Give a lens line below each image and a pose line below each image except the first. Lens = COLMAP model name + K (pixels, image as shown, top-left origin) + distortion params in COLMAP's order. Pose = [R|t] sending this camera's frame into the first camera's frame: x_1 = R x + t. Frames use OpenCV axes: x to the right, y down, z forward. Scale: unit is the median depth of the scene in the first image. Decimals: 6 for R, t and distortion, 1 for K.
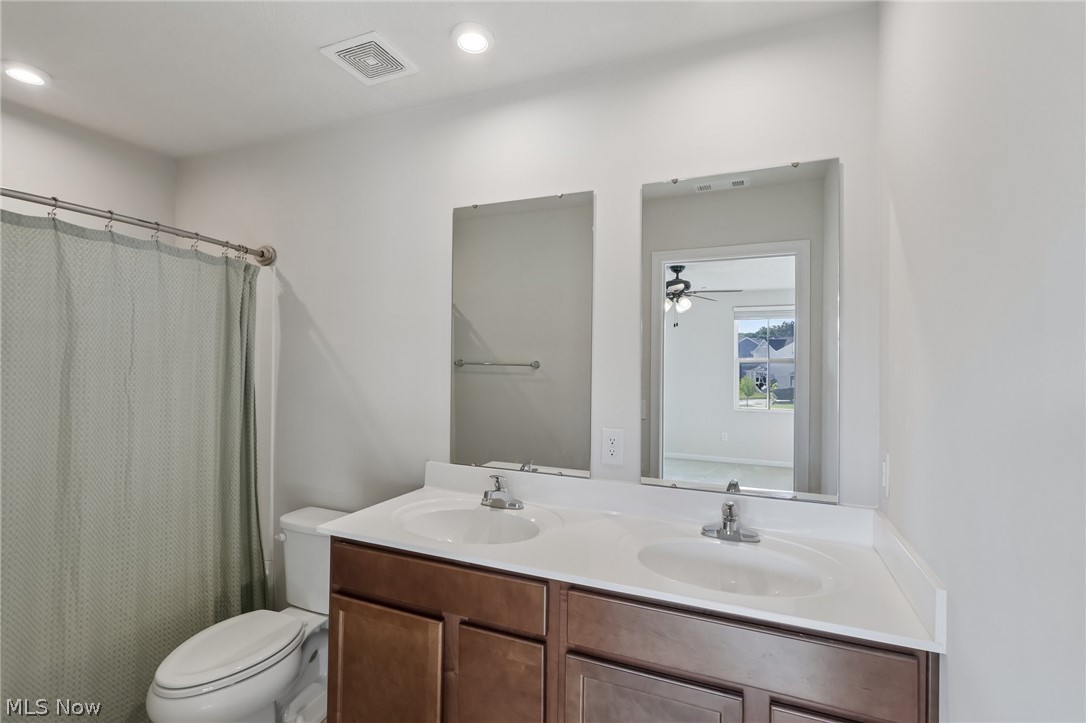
lens RADIAL K [[502.4, 0, 542.0], [0, 502.4, 361.4], [0, 0, 1]] dist [-0.001865, 0.000026]
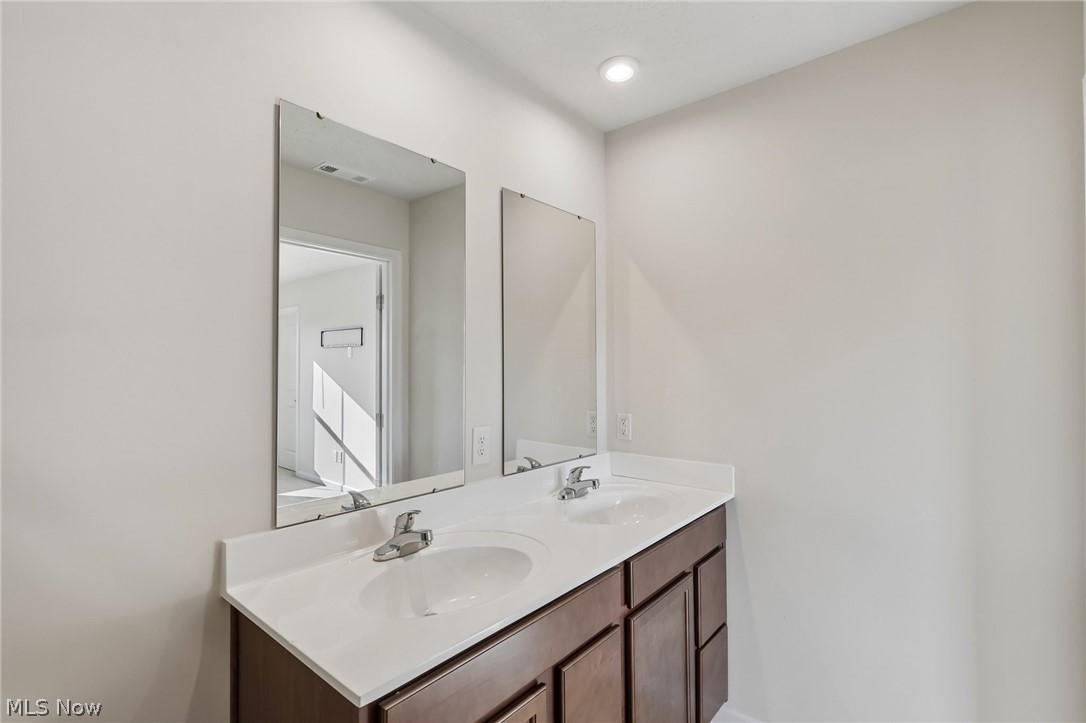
lens RADIAL K [[502.4, 0, 542.0], [0, 502.4, 361.4], [0, 0, 1]] dist [-0.001865, 0.000026]
pose [[0.281983, 0.000838, 0.959419, -0.694491], [-0.000211, 1.000000, -0.000812, 0.007835], [-0.959419, 0.000026, 0.281983, 0.568428]]
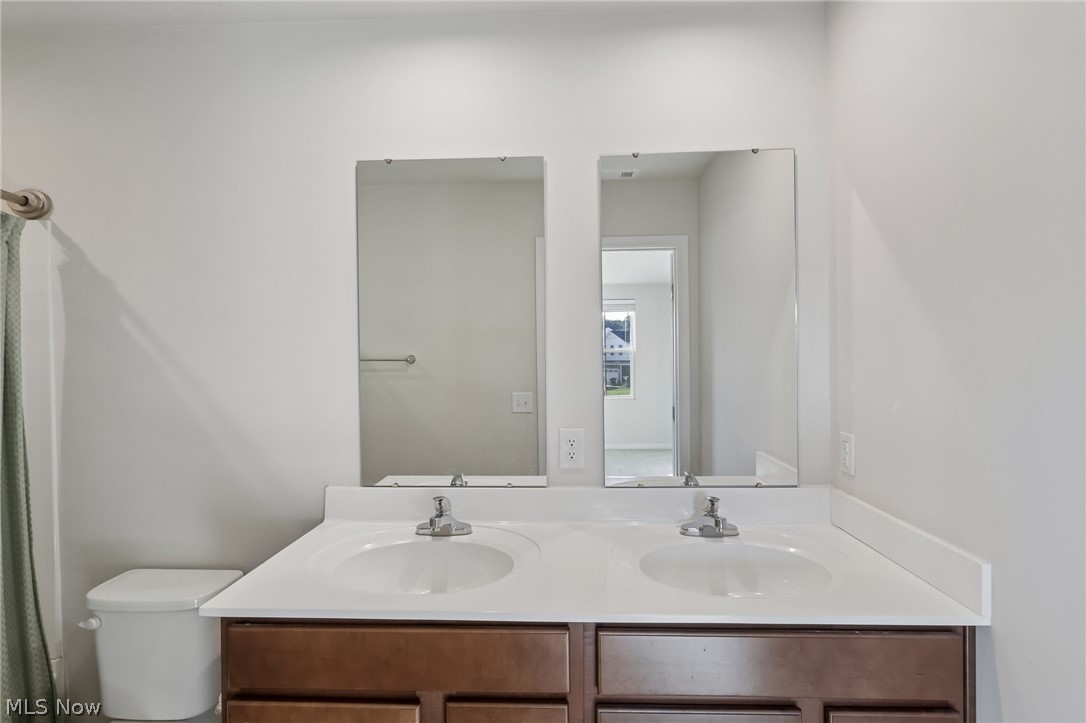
lens RADIAL K [[502.4, 0, 542.0], [0, 502.4, 361.4], [0, 0, 1]] dist [-0.001865, 0.000026]
pose [[0.933755, -0.025162, 0.357028, -0.205164], [0.020226, 0.999641, 0.017555, -0.001192], [-0.357342, -0.009171, 0.933929, 0.175823]]
